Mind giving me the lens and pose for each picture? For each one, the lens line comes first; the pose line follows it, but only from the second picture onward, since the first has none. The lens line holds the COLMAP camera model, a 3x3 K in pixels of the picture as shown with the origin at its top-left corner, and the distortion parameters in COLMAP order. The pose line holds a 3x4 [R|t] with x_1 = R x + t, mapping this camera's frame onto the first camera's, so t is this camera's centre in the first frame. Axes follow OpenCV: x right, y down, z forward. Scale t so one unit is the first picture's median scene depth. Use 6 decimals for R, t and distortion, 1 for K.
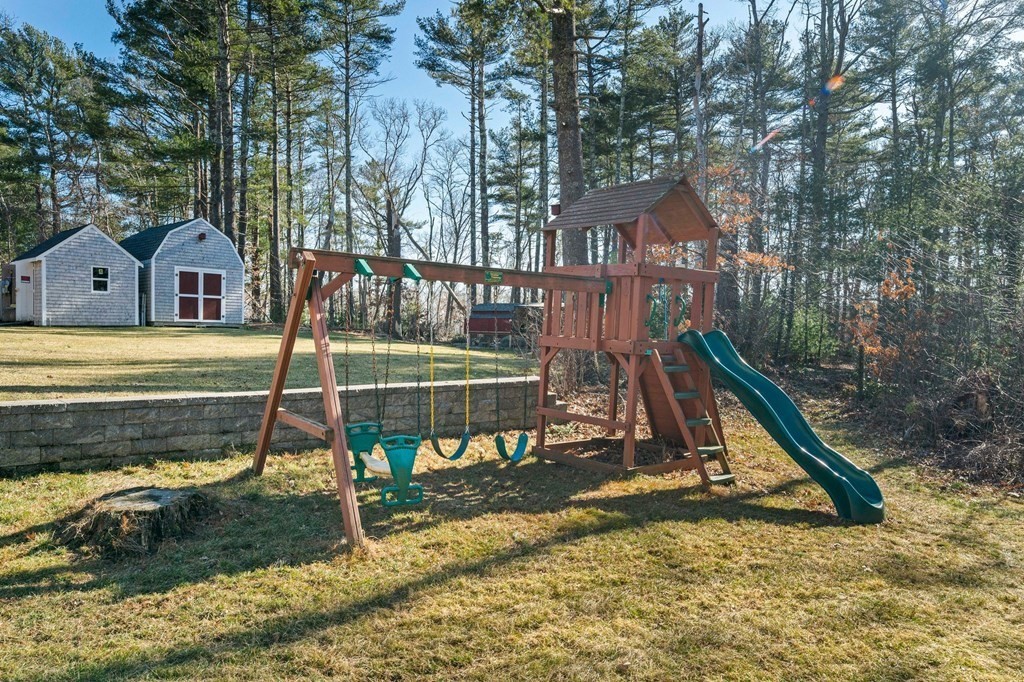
lens RADIAL K [[684.1, 0, 512.1], [0, 684.1, 340.4], [0, 0, 1]] dist [0.000423, 0.001024]
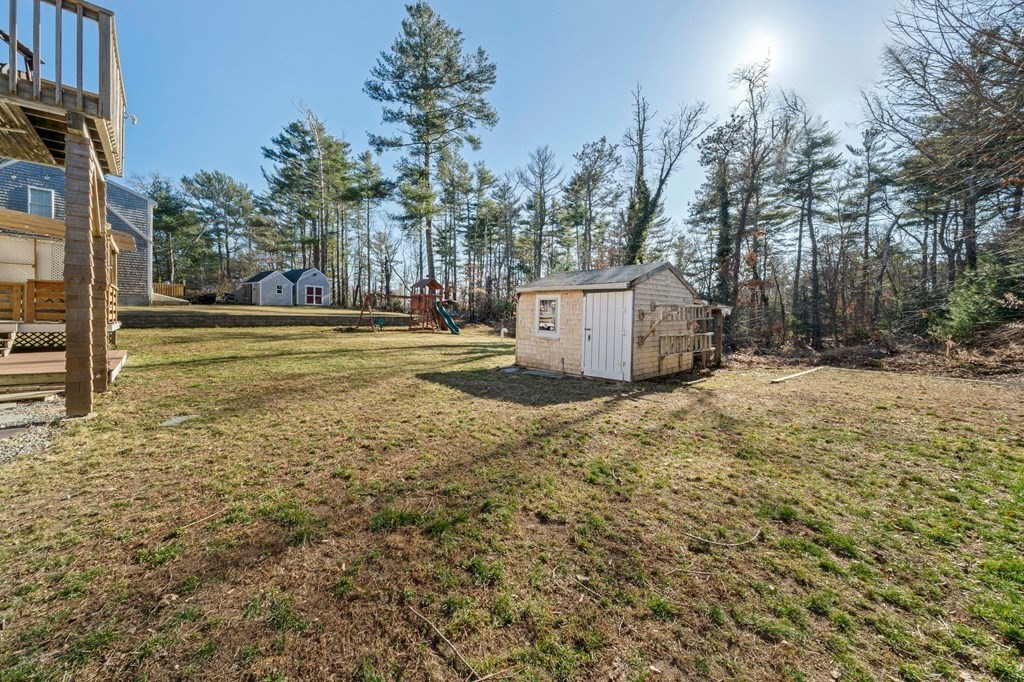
lens RADIAL K [[355.9, 0, 513.5], [0, 355.9, 317.5], [0, 0, 1]] dist [0.001159, -0.000128]
pose [[0.987493, 0.004741, 0.157594, 0.063421], [-0.004692, 0.999989, -0.000679, 0.011475], [-0.157596, -0.000069, 0.987504, -0.292155]]
